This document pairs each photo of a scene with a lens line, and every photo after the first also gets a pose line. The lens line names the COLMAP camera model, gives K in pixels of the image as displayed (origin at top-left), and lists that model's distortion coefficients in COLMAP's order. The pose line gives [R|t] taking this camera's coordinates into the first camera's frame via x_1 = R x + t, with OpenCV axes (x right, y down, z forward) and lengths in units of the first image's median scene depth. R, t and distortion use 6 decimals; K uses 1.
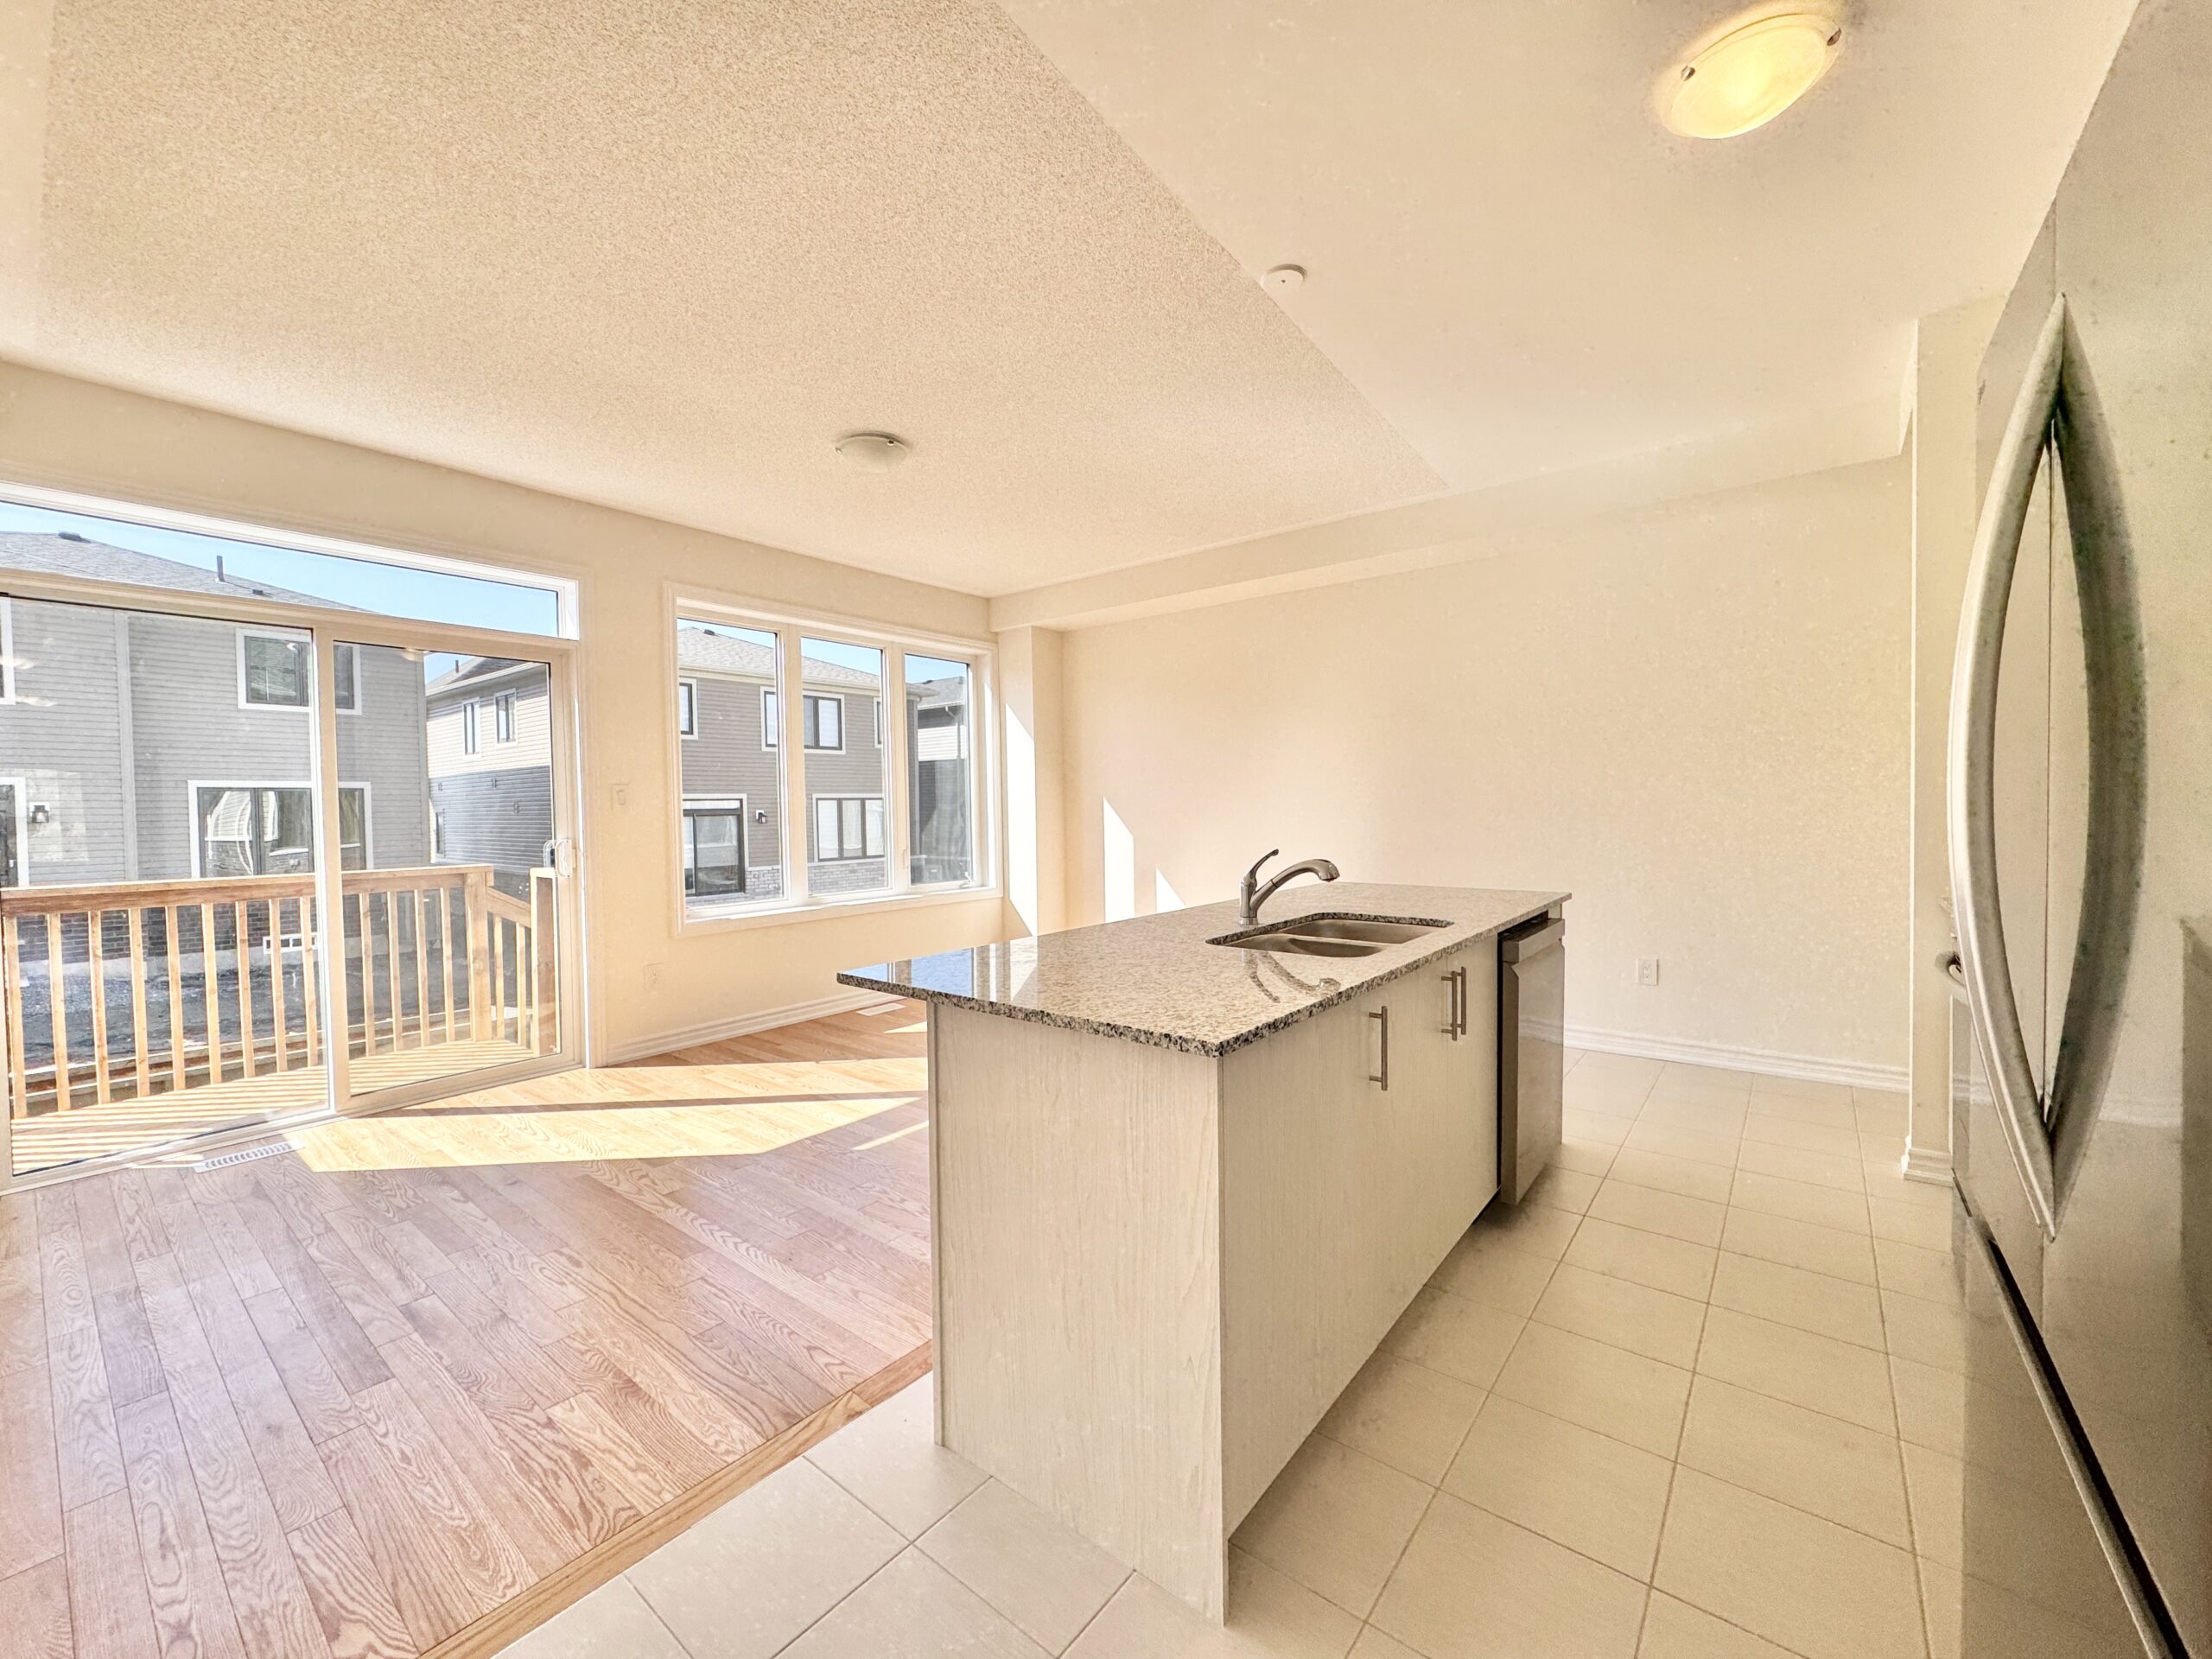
lens RADIAL K [[876.0, 0, 1106.0], [0, 876.0, 824.8], [0, 0, 1]] dist [-0.003148, 0.000779]
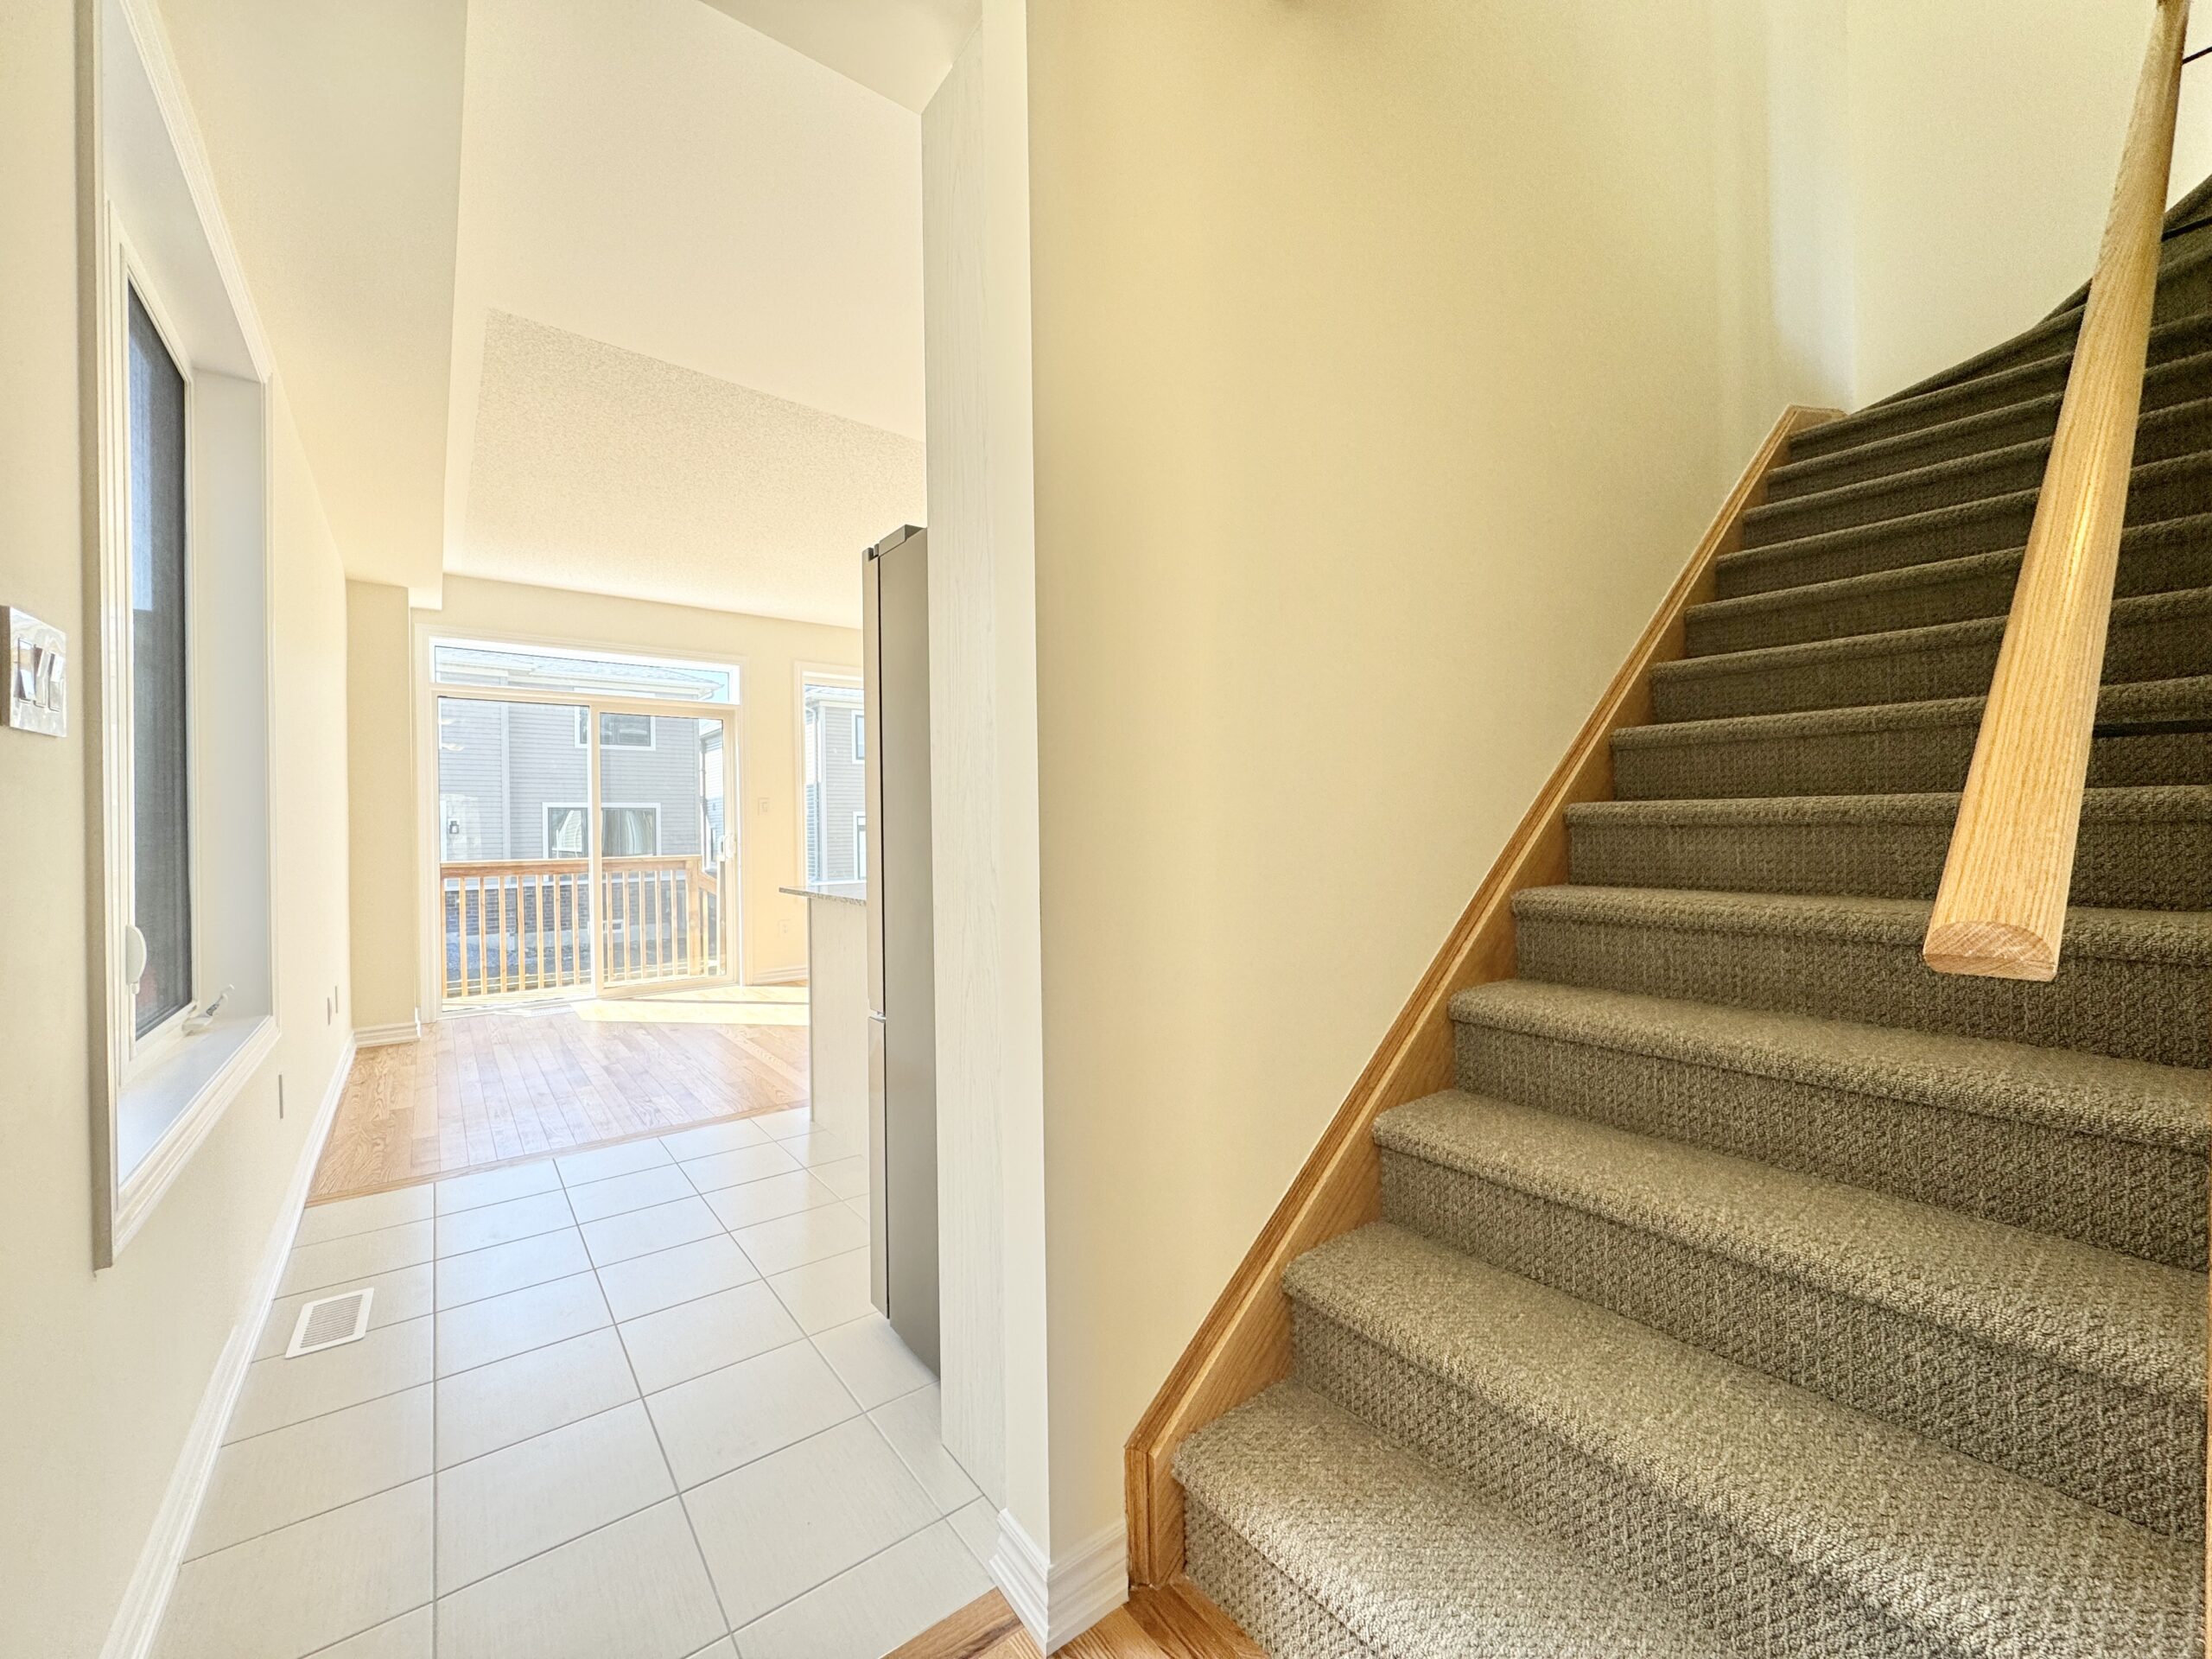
lens RADIAL K [[876.0, 0, 1107.5], [0, 876.0, 820.7], [0, 0, 1]] dist [-0.003148, 0.000779]
pose [[0.971082, -0.002204, -0.238737, 0.298935], [-0.004114, 0.999655, -0.025959, 0.022807], [0.238712, 0.026190, 0.970737, -0.252658]]
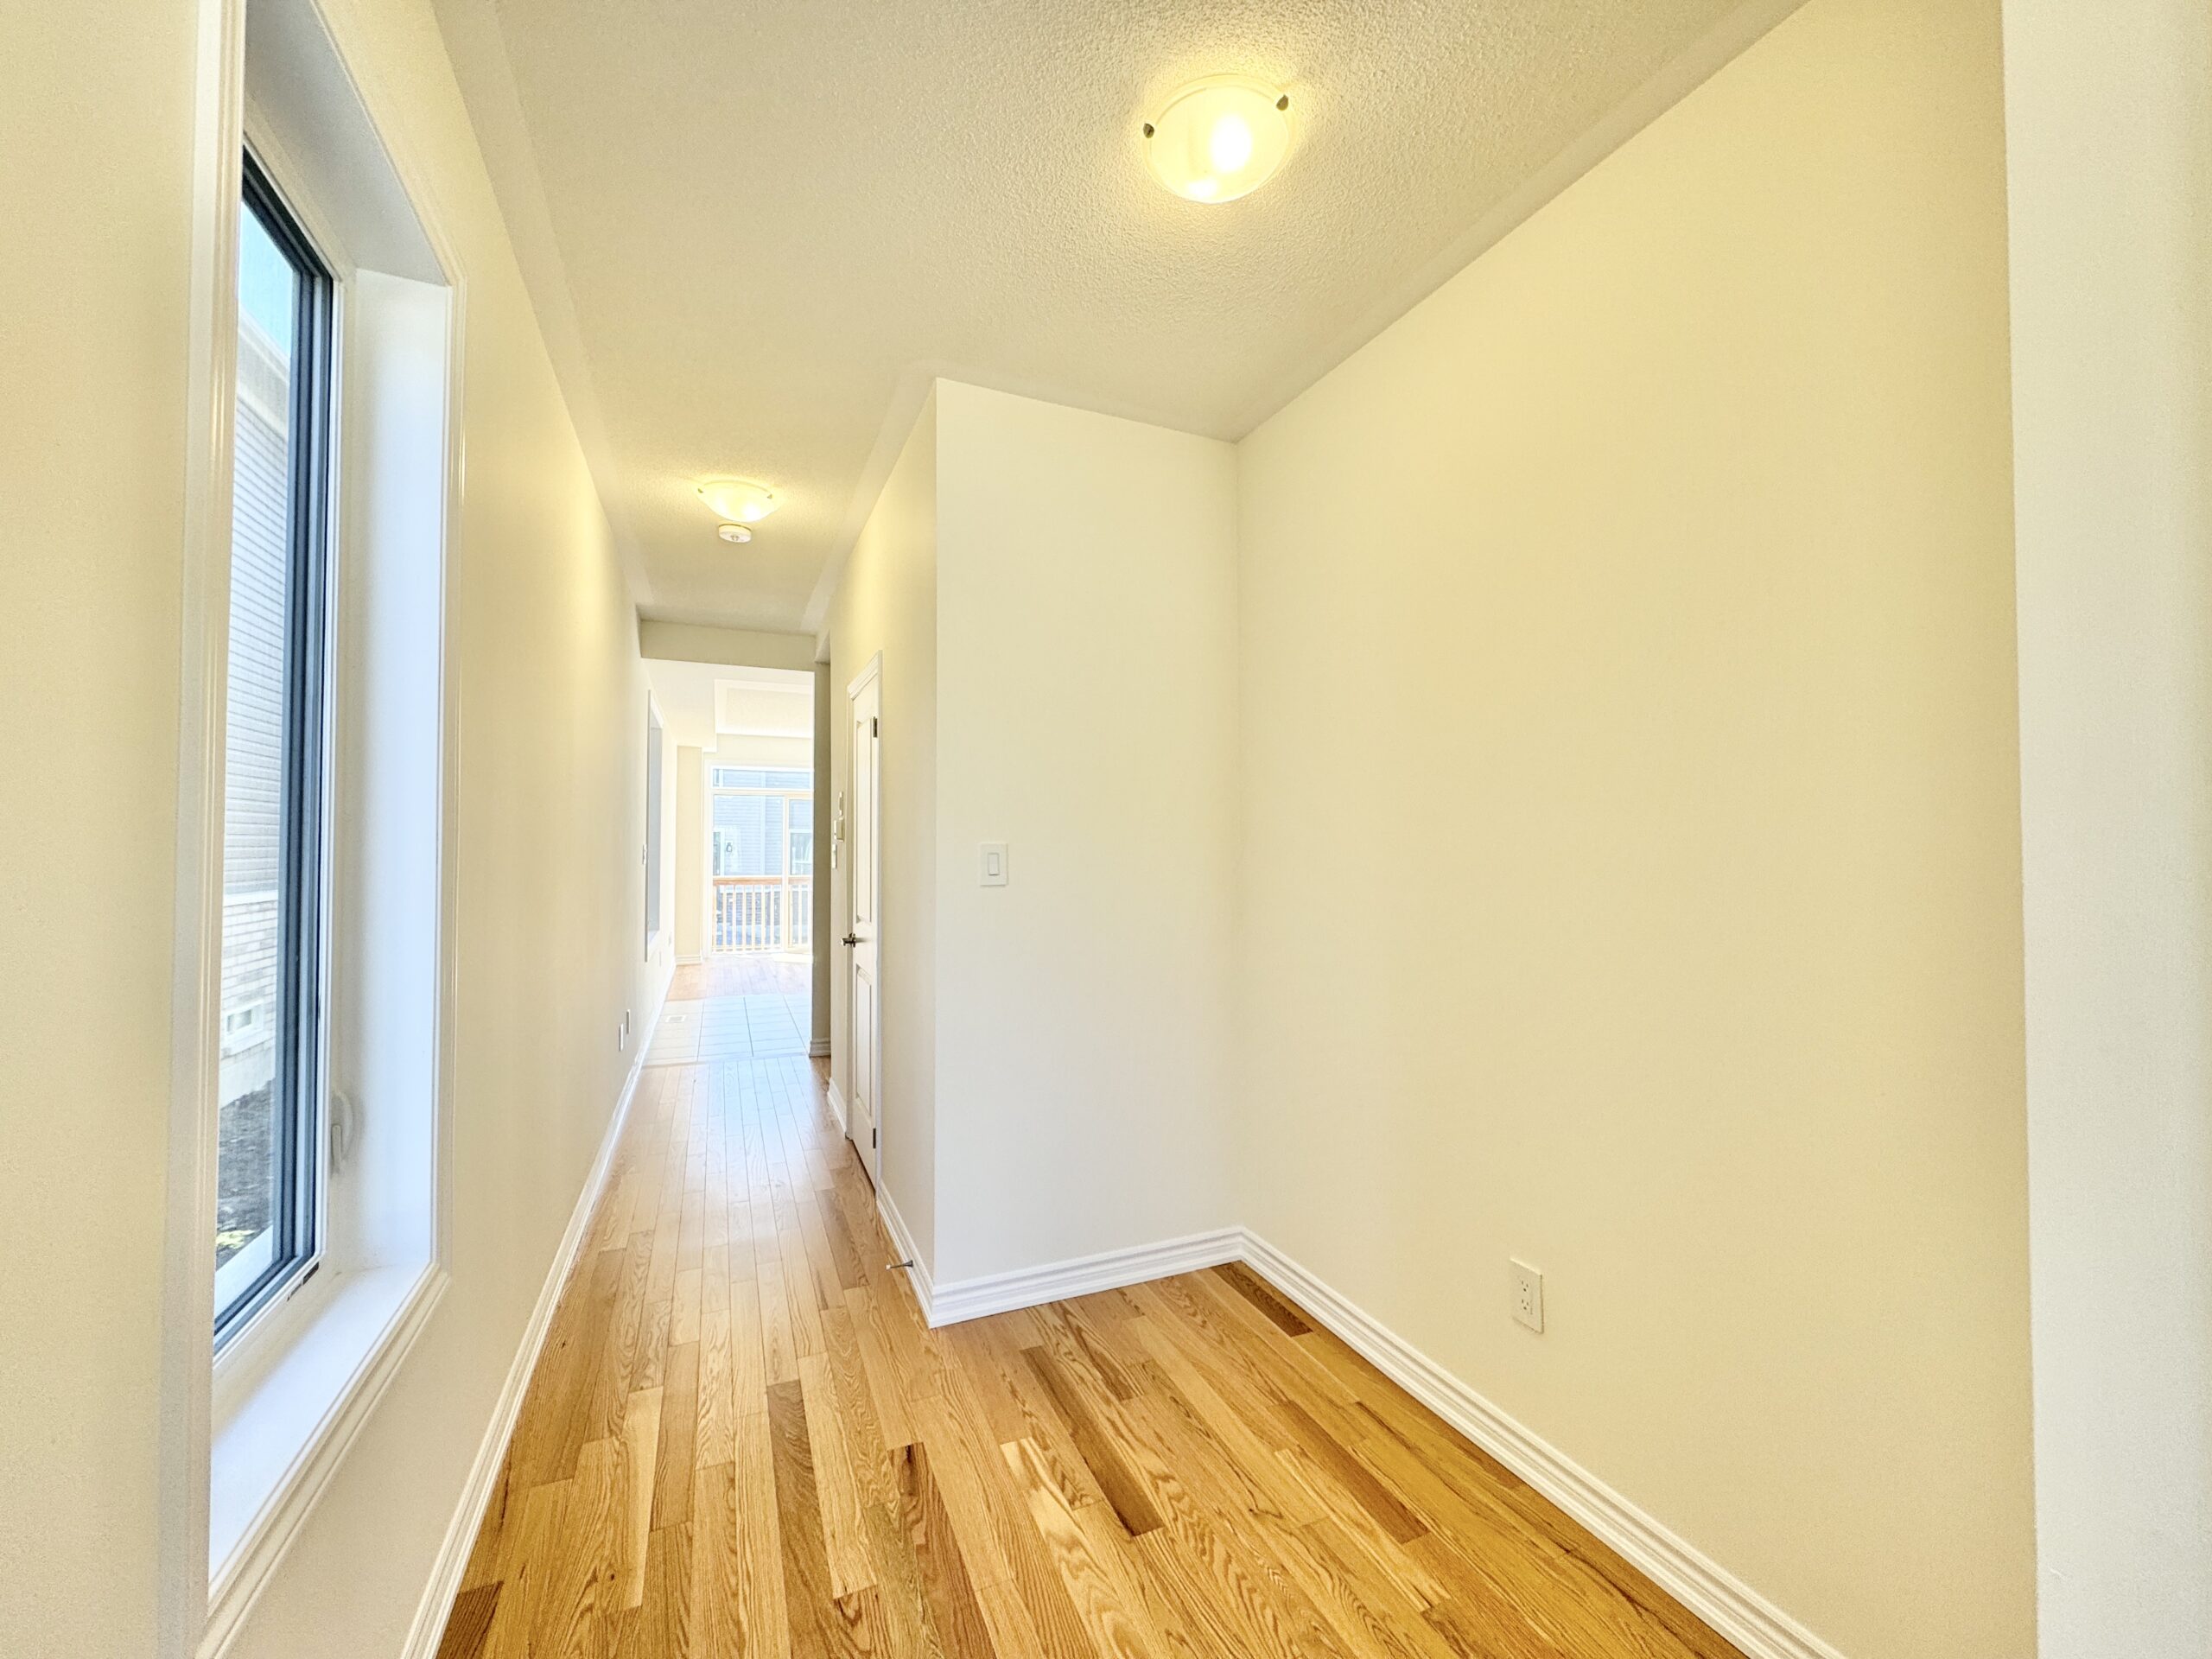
lens RADIAL K [[876.0, 0, 1101.3], [0, 876.0, 835.5], [0, 0, 1]] dist [-0.003148, 0.000779]
pose [[0.886436, 0.007030, -0.462798, 1.045018], [-0.026244, 0.999039, -0.035092, -0.002092], [0.462106, 0.043252, 0.885769, -0.837304]]
